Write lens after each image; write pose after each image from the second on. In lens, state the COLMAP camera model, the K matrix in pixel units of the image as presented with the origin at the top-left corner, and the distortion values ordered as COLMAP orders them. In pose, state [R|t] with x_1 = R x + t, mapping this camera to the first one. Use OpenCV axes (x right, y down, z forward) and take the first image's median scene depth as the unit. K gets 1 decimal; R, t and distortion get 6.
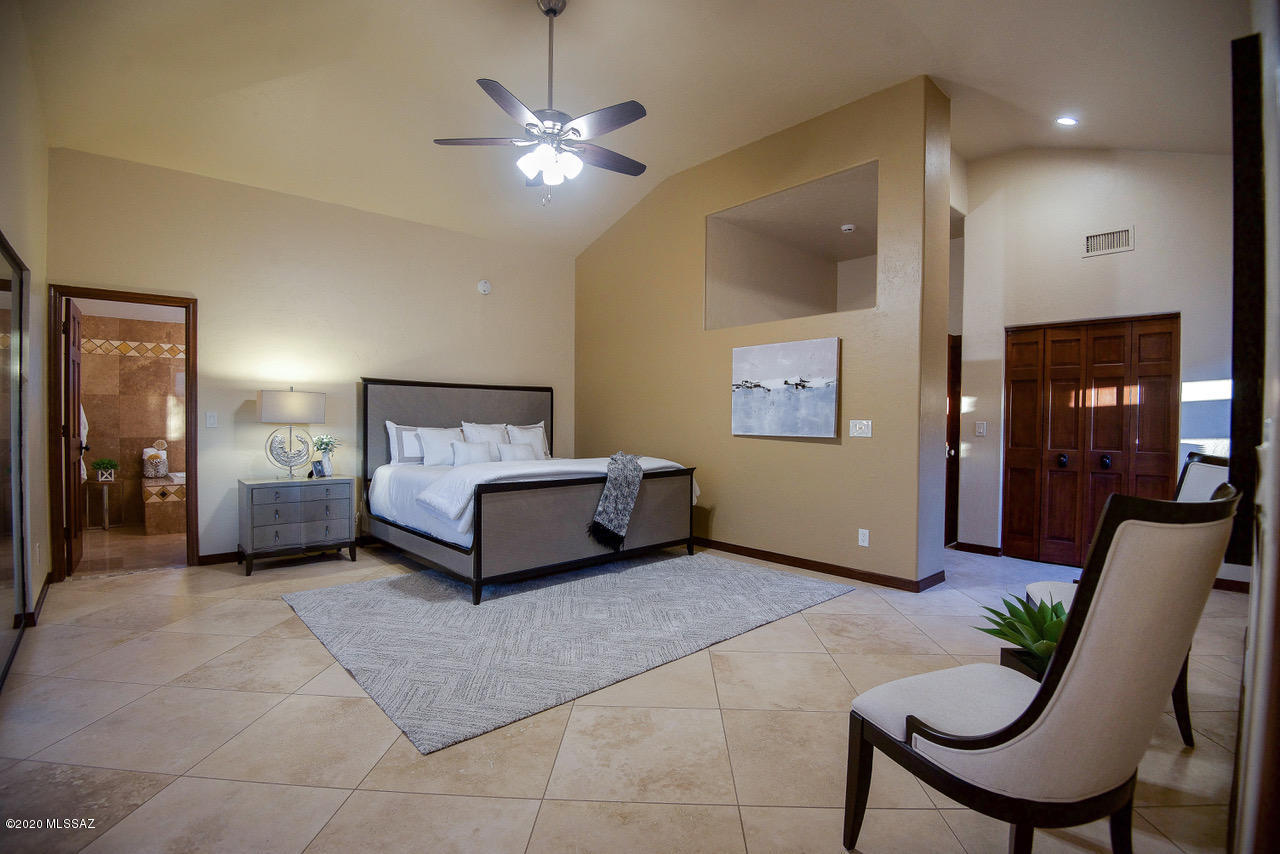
lens RADIAL K [[591.4, 0, 638.0], [0, 591.4, 428.6], [0, 0, 1]] dist [-0.024856, -0.000498]
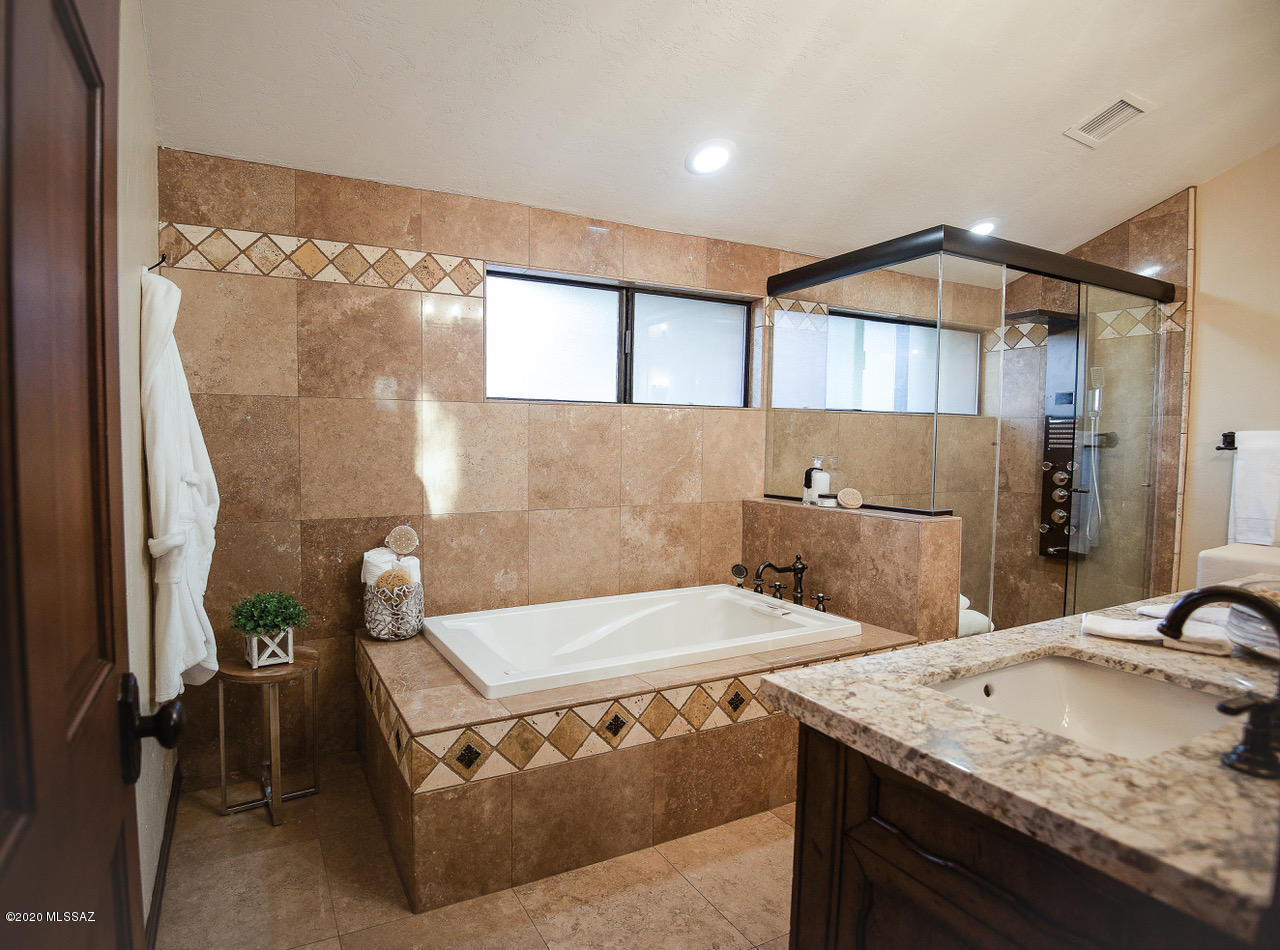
lens RADIAL K [[711.8, 0, 641.3], [0, 711.8, 472.7], [0, 0, 1]] dist [0.001351, -0.000198]
pose [[0.974721, 0.013294, -0.223029, -0.600796], [-0.005335, 0.999329, 0.036250, -0.028911], [0.223361, -0.034144, 0.974138, 0.631034]]
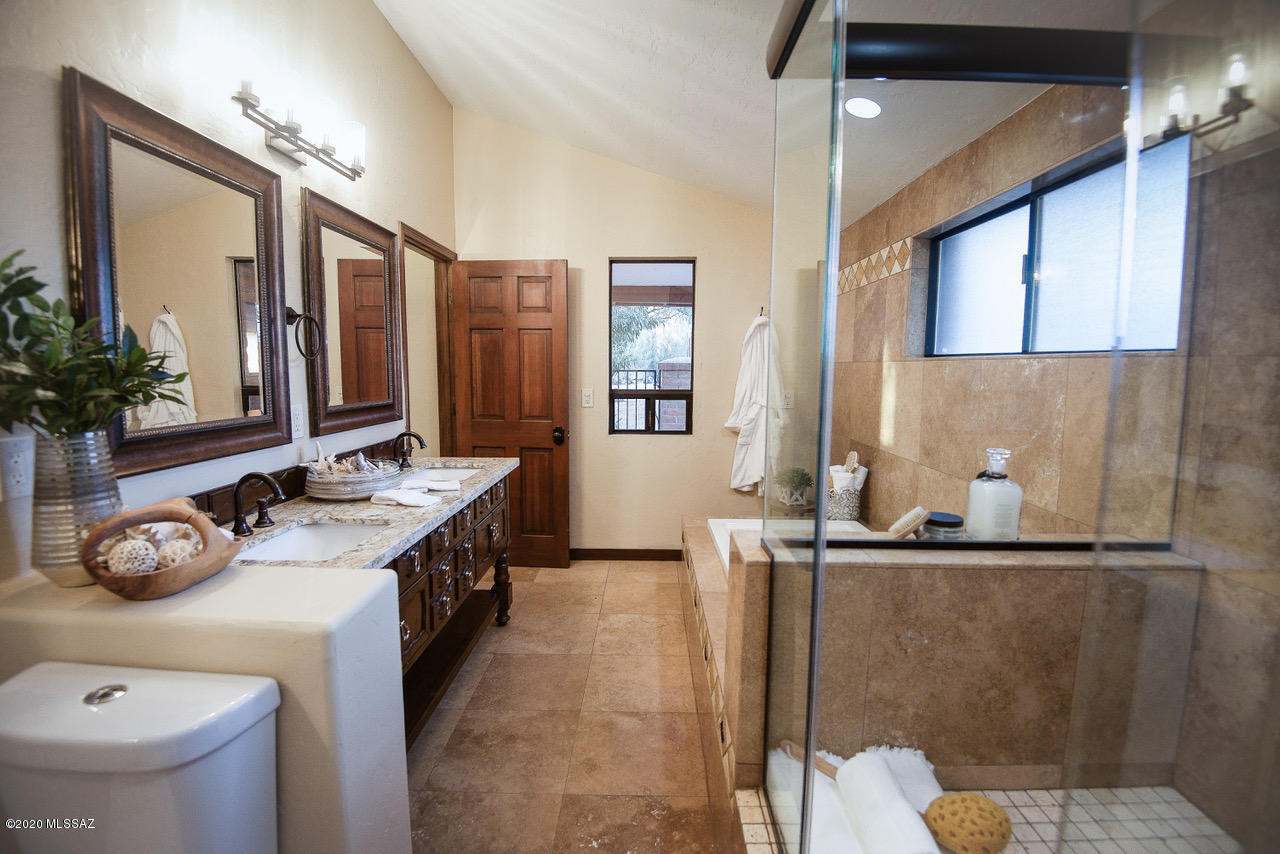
lens RADIAL K [[591.4, 0, 639.8], [0, 591.4, 425.5], [0, 0, 1]] dist [-0.024856, -0.000498]
pose [[-0.685526, 0.059127, -0.725643, -0.362624], [-0.025610, 0.994122, 0.105197, -0.049351], [0.727597, 0.090699, -0.679982, 1.190751]]
